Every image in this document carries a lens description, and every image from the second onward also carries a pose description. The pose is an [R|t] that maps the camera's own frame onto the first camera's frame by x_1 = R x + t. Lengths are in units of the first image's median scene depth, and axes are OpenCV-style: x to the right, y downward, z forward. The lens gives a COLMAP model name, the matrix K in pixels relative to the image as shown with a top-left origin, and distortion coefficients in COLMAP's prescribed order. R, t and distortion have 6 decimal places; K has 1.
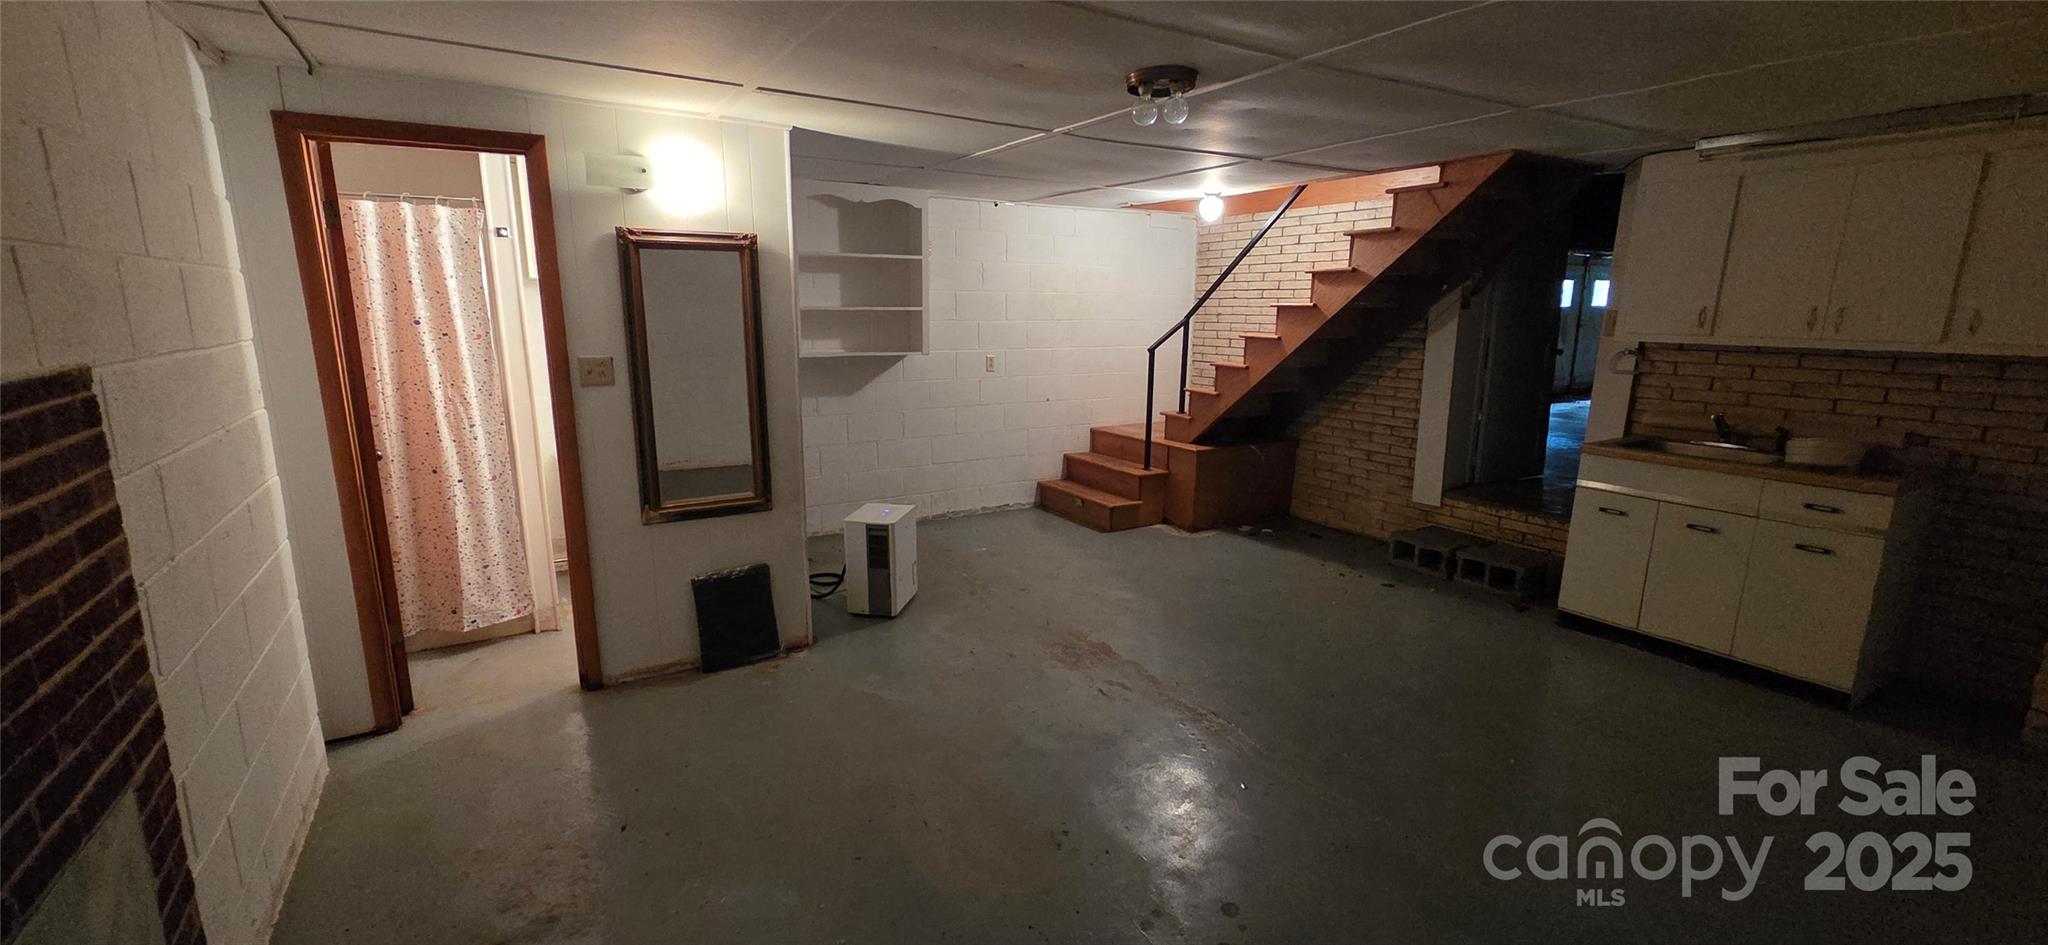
lens RADIAL K [[829.5, 0, 1021.1], [0, 829.5, 478.5], [0, 0, 1]] dist [0.003659, -0.003692]
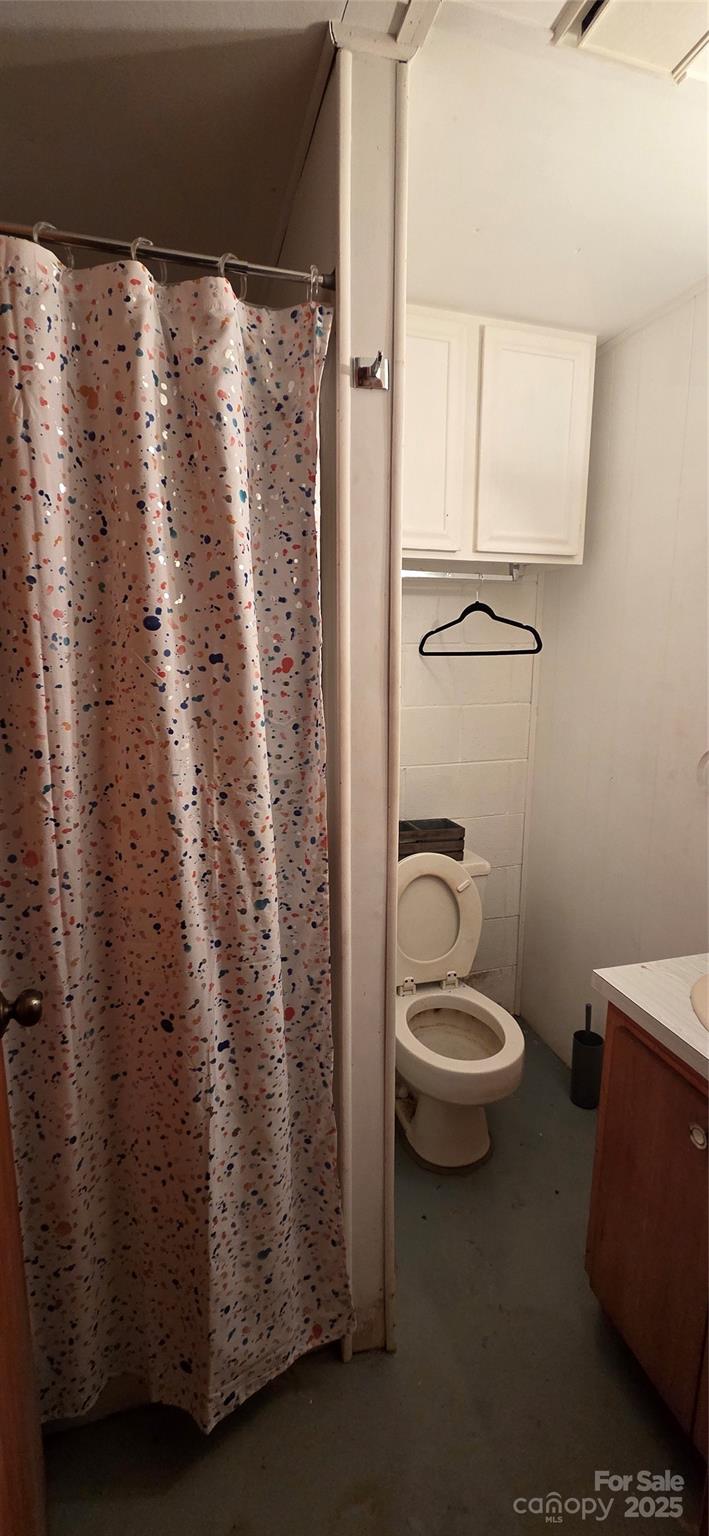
lens RADIAL K [[622.1, 0, 354.4], [0, 622.1, 761.6], [0, 0, 1]] dist [0.003659, -0.003692]
pose [[0.965222, 0.046626, -0.257241, -0.562763], [-0.051719, 0.998576, -0.013066, -0.128031], [0.256266, 0.025915, 0.966259, 0.754063]]
